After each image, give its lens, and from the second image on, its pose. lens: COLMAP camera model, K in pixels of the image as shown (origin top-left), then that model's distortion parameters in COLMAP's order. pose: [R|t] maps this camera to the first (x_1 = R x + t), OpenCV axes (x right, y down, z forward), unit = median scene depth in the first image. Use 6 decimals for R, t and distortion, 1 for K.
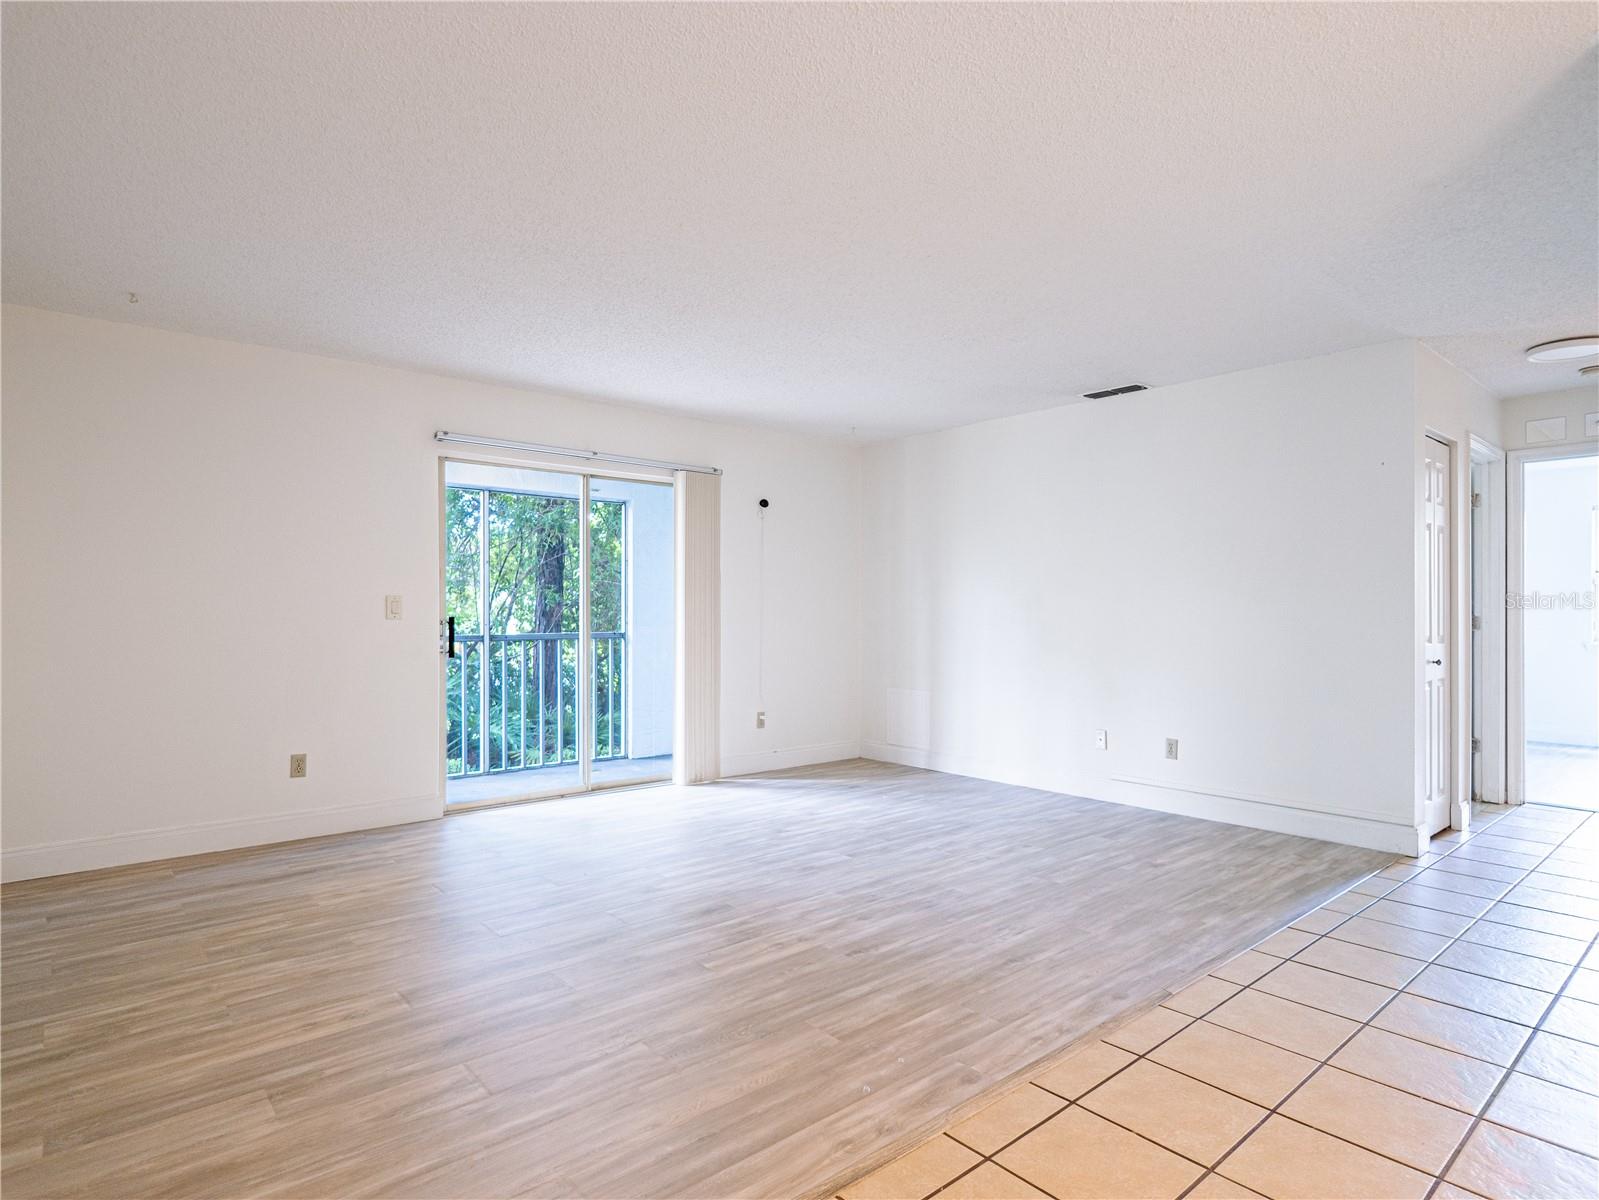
lens RADIAL K [[867.4, 0, 798.0], [0, 867.4, 608.1], [0, 0, 1]] dist [-0.010704, 0.003463]
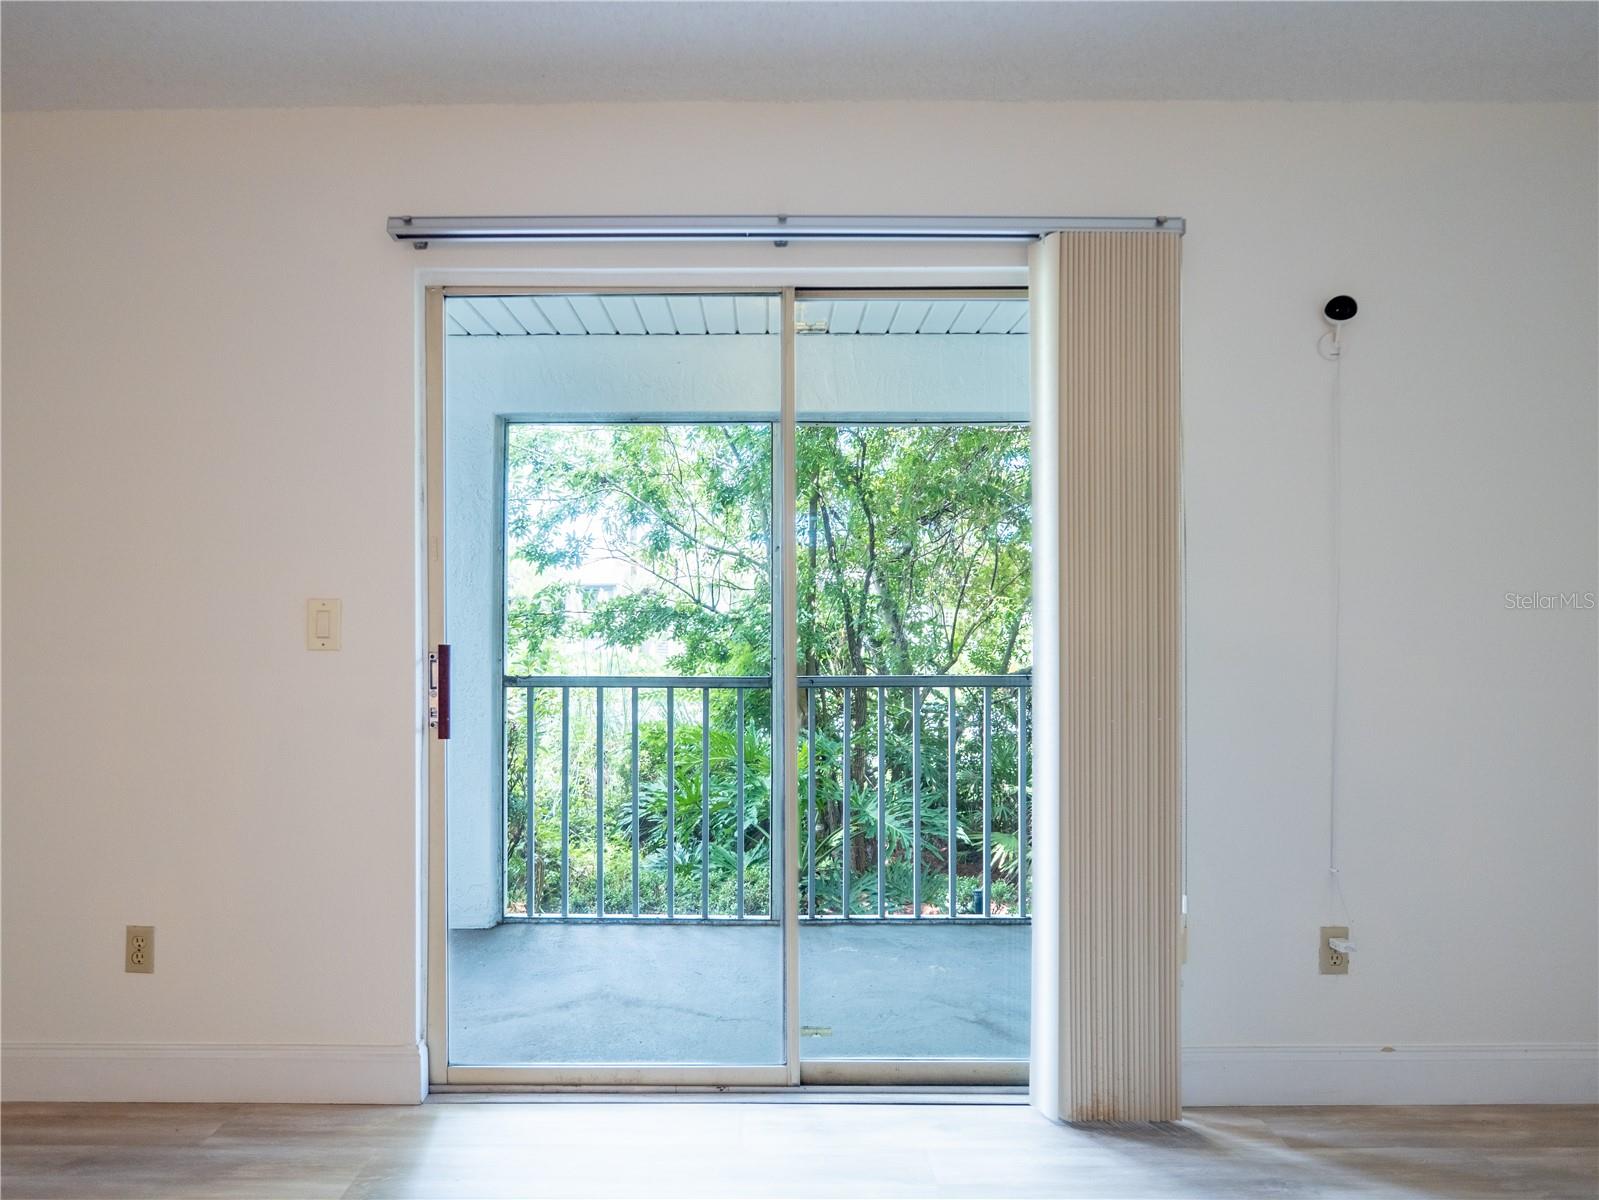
lens RADIAL K [[867.4, 0, 795.9], [0, 867.4, 601.3], [0, 0, 1]] dist [-0.010704, 0.003463]
pose [[0.759306, 0.004051, -0.650721, 0.018537], [0.004054, 0.999932, 0.010956, -0.014707], [0.650721, -0.010957, 0.759238, 0.660889]]
